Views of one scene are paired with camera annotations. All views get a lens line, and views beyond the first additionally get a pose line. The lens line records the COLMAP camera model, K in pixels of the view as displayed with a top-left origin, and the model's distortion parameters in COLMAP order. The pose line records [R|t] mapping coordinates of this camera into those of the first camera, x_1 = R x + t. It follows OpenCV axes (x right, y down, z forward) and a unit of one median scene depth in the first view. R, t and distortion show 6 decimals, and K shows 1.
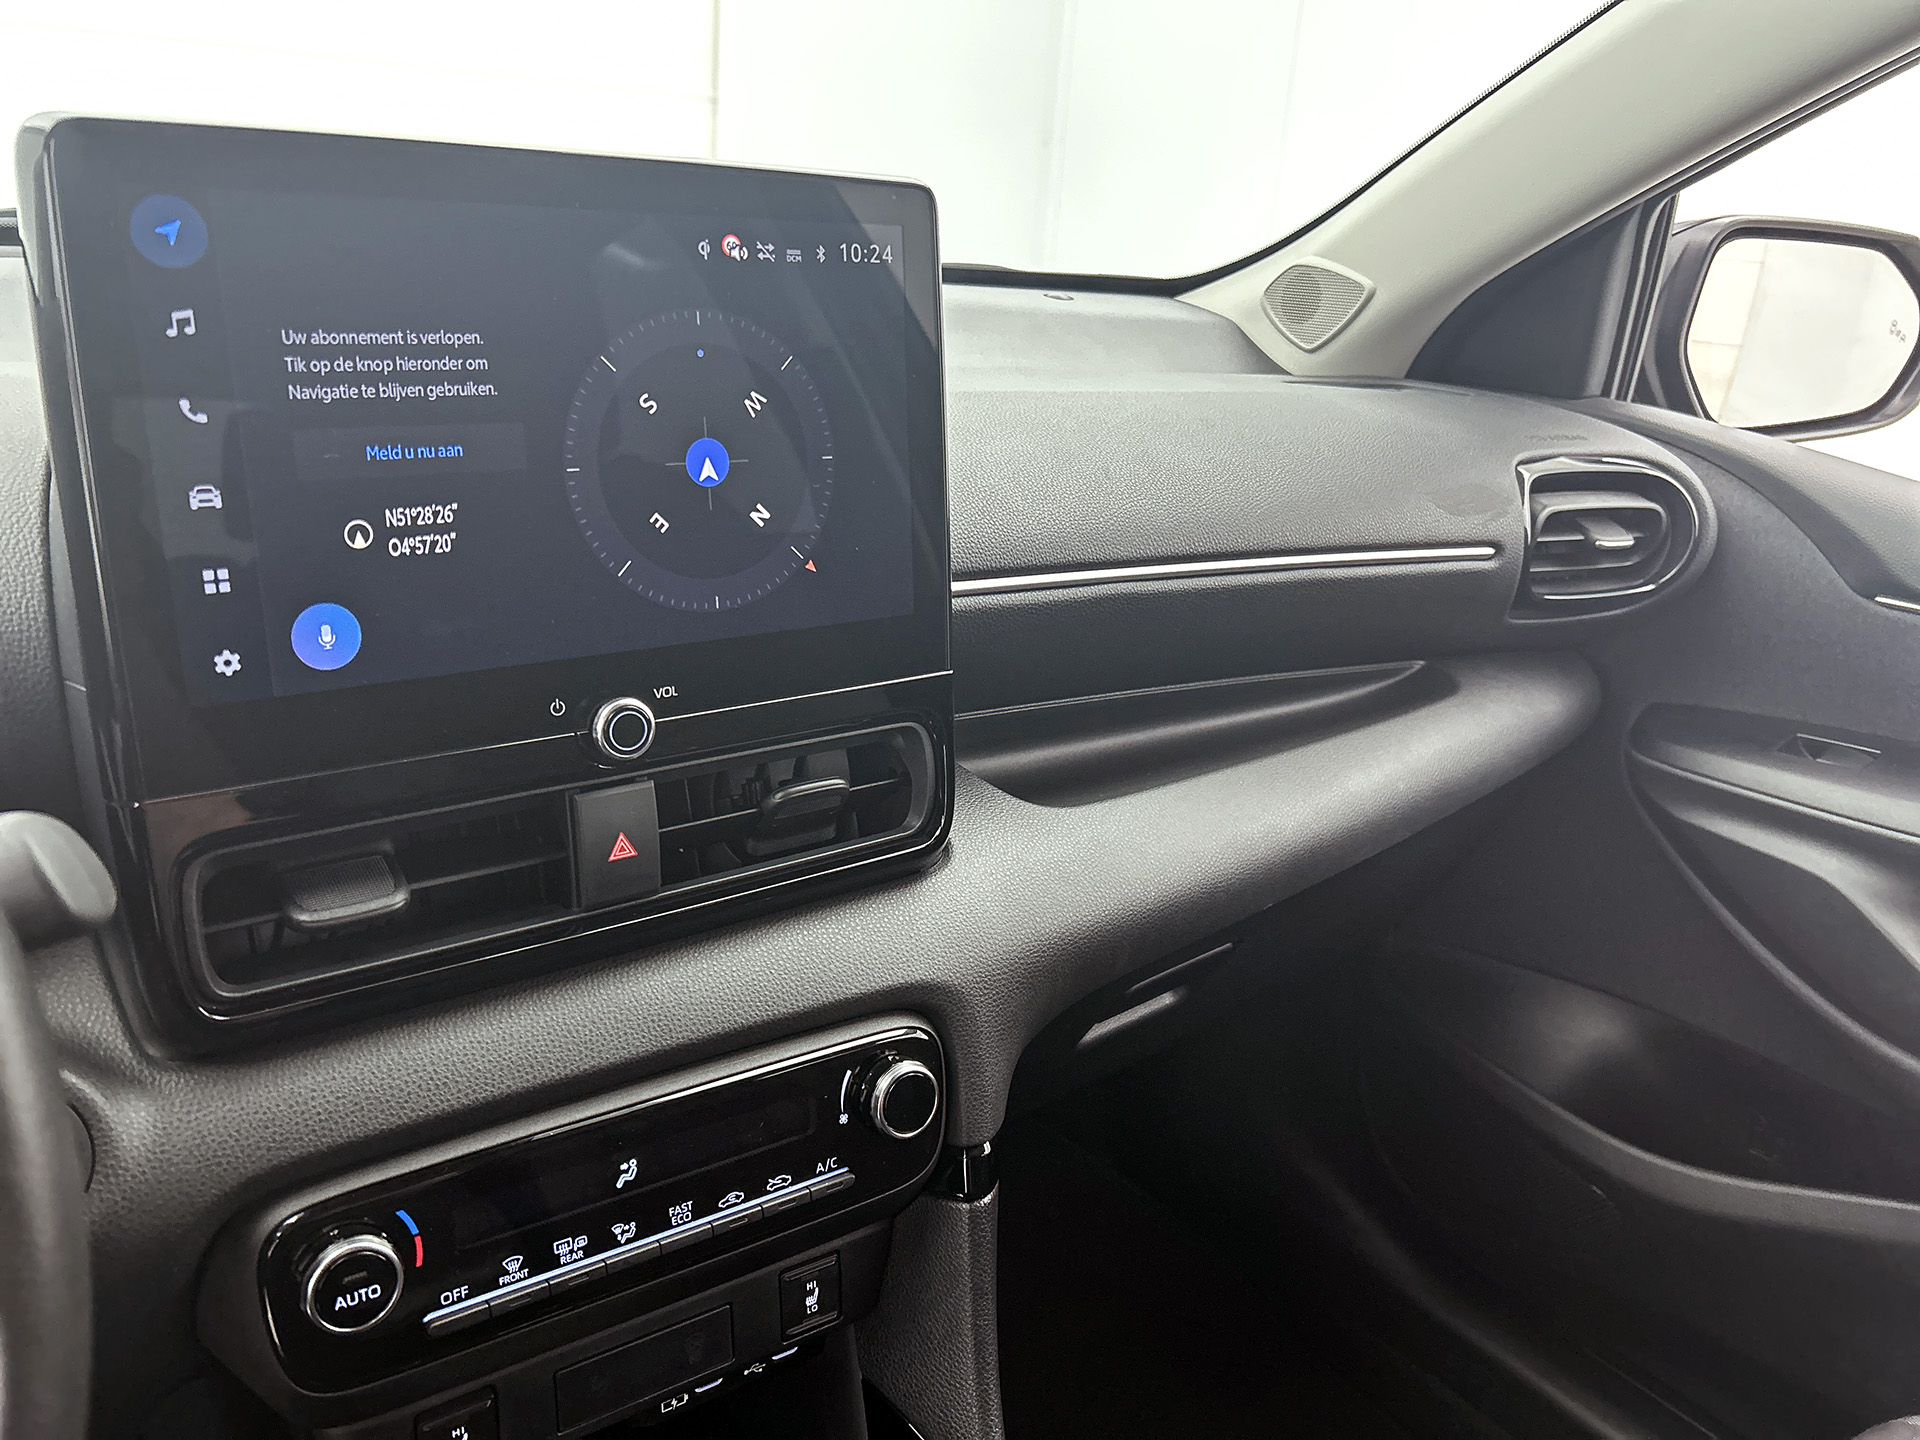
lens RADIAL K [[1456.5, 0, 966.6], [0, 1456.5, 706.7], [0, 0, 1]] dist [0.053483, -0.072600]
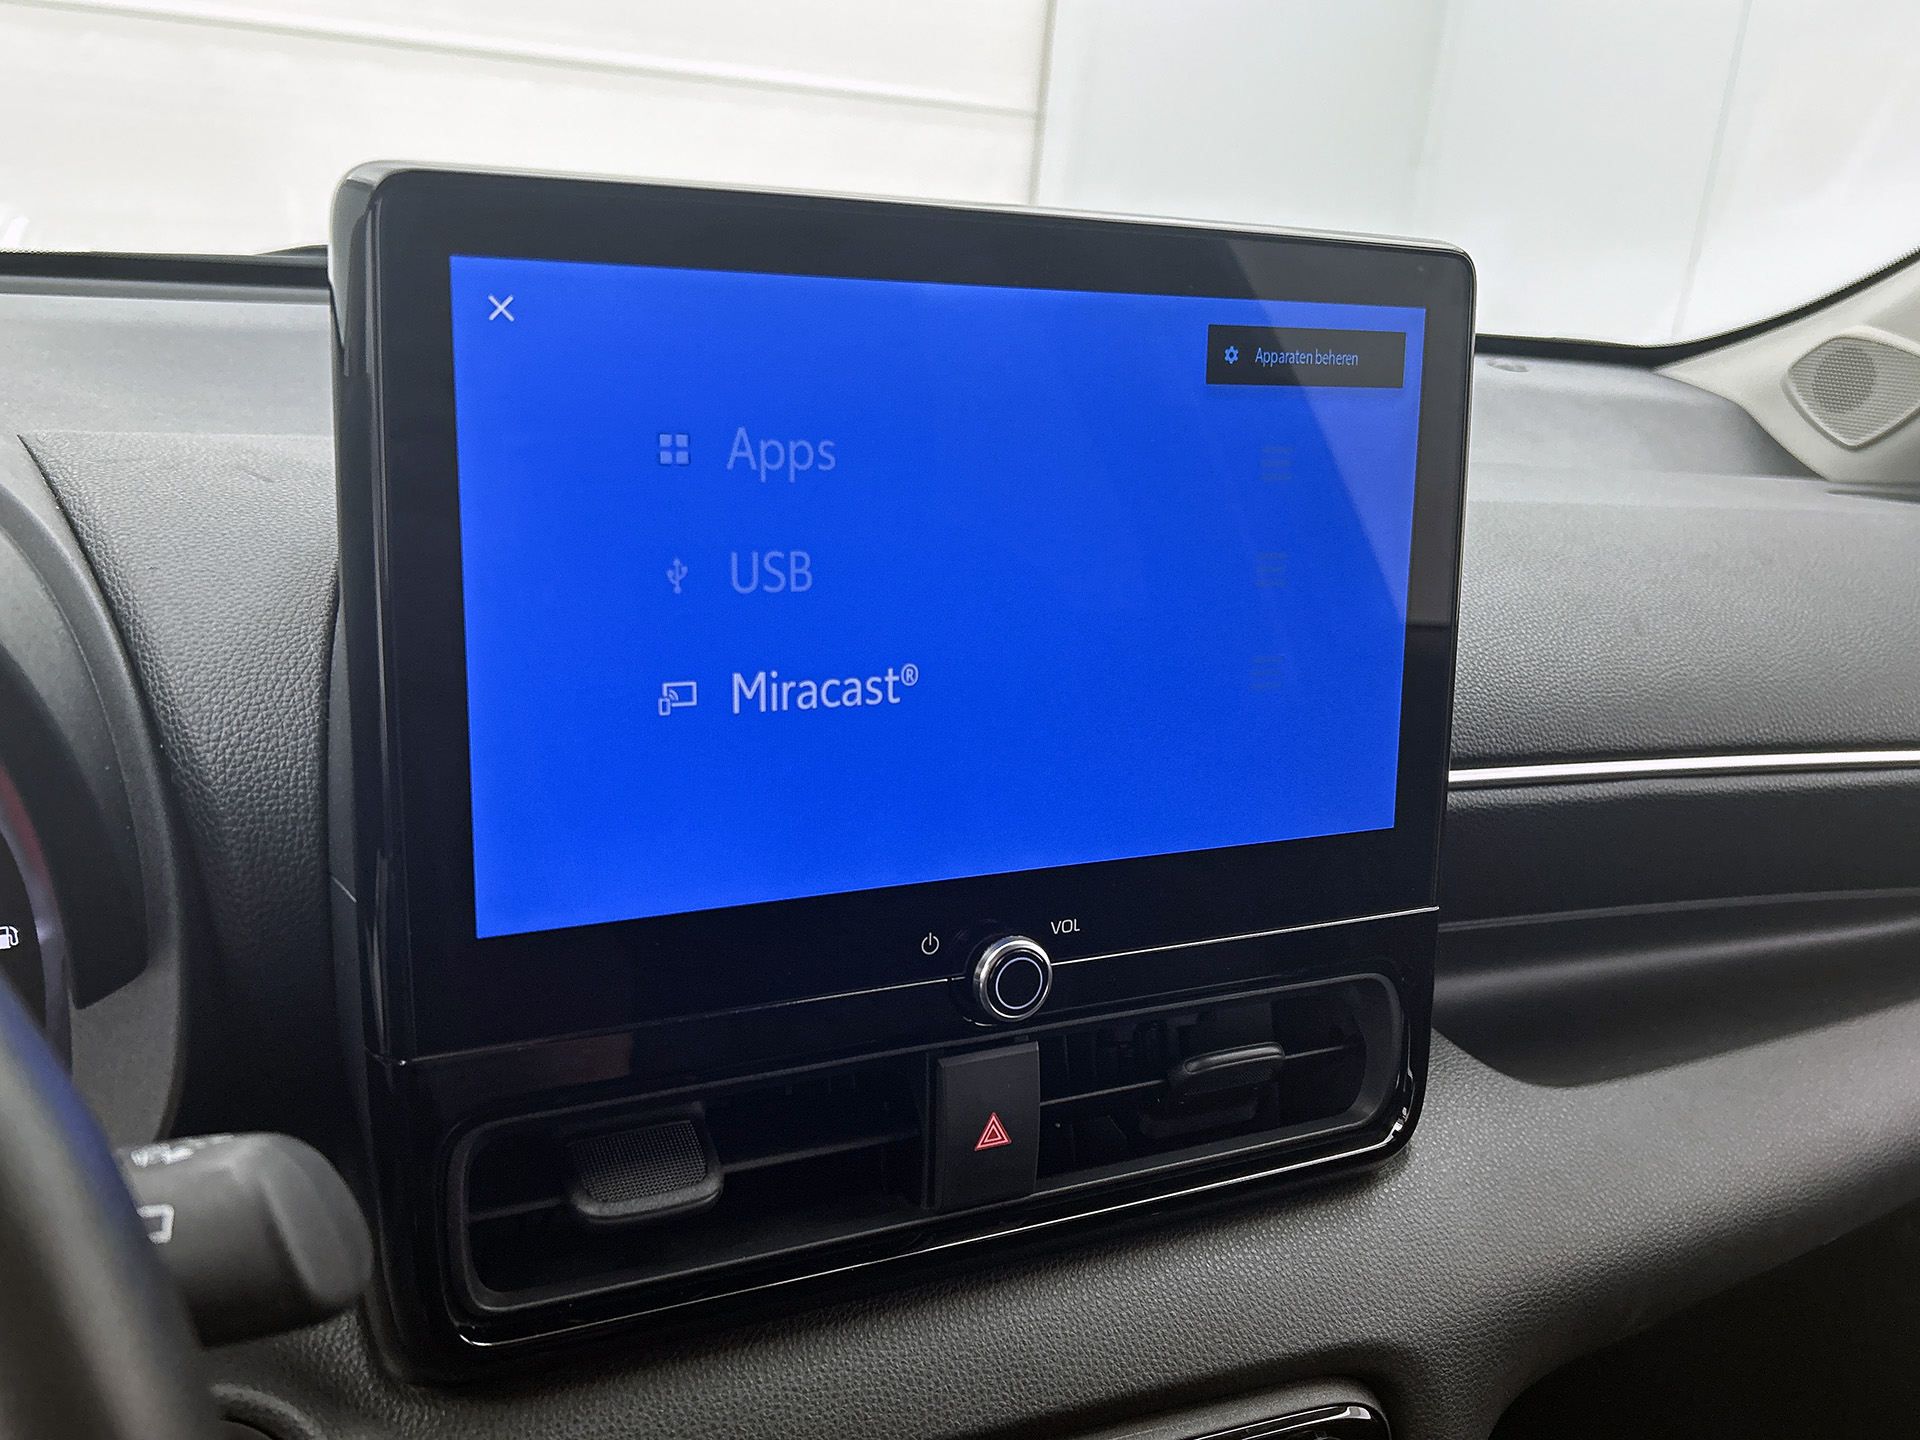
lens RADIAL K [[1633.4, 0, 954.4], [0, 1633.4, 712.2], [0, 0, 1]] dist [0.017983, -0.014075]
pose [[0.980789, 0.067331, -0.183082, -0.116890], [-0.074954, 0.996571, -0.035034, -0.084120], [0.180095, 0.048084, 0.982473, 0.173344]]
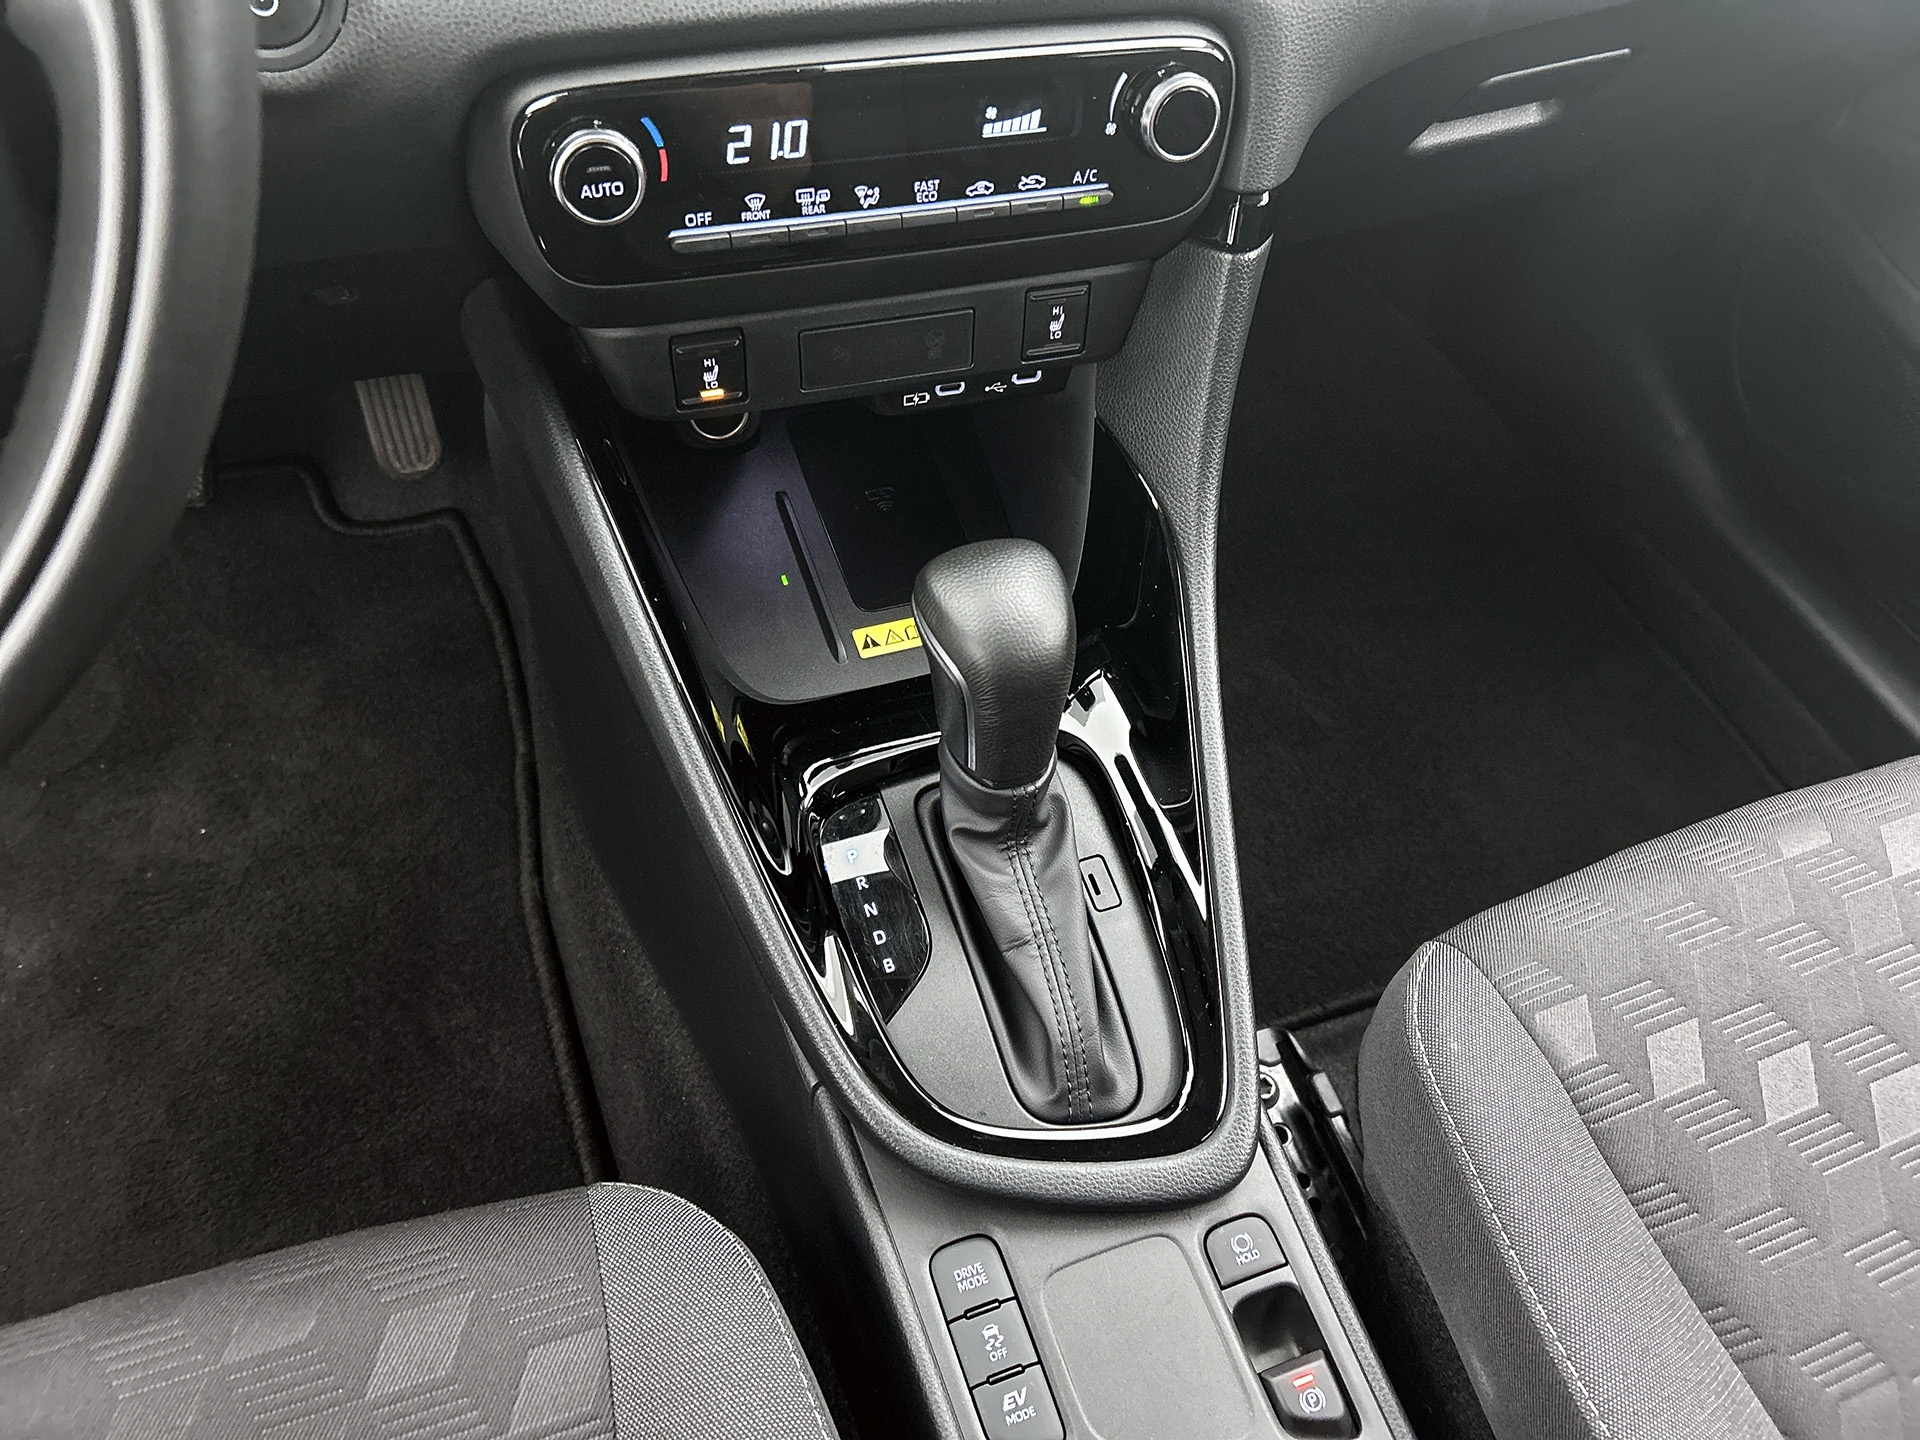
lens RADIAL K [[1456.5, 0, 964.2], [0, 1456.5, 708.4], [0, 0, 1]] dist [0.053483, -0.072600]
pose [[0.957938, 0.225746, -0.177183, 0.078739], [-0.102170, 0.845242, 0.524526, 0.124375], [0.268172, -0.484360, 0.832754, 0.034073]]
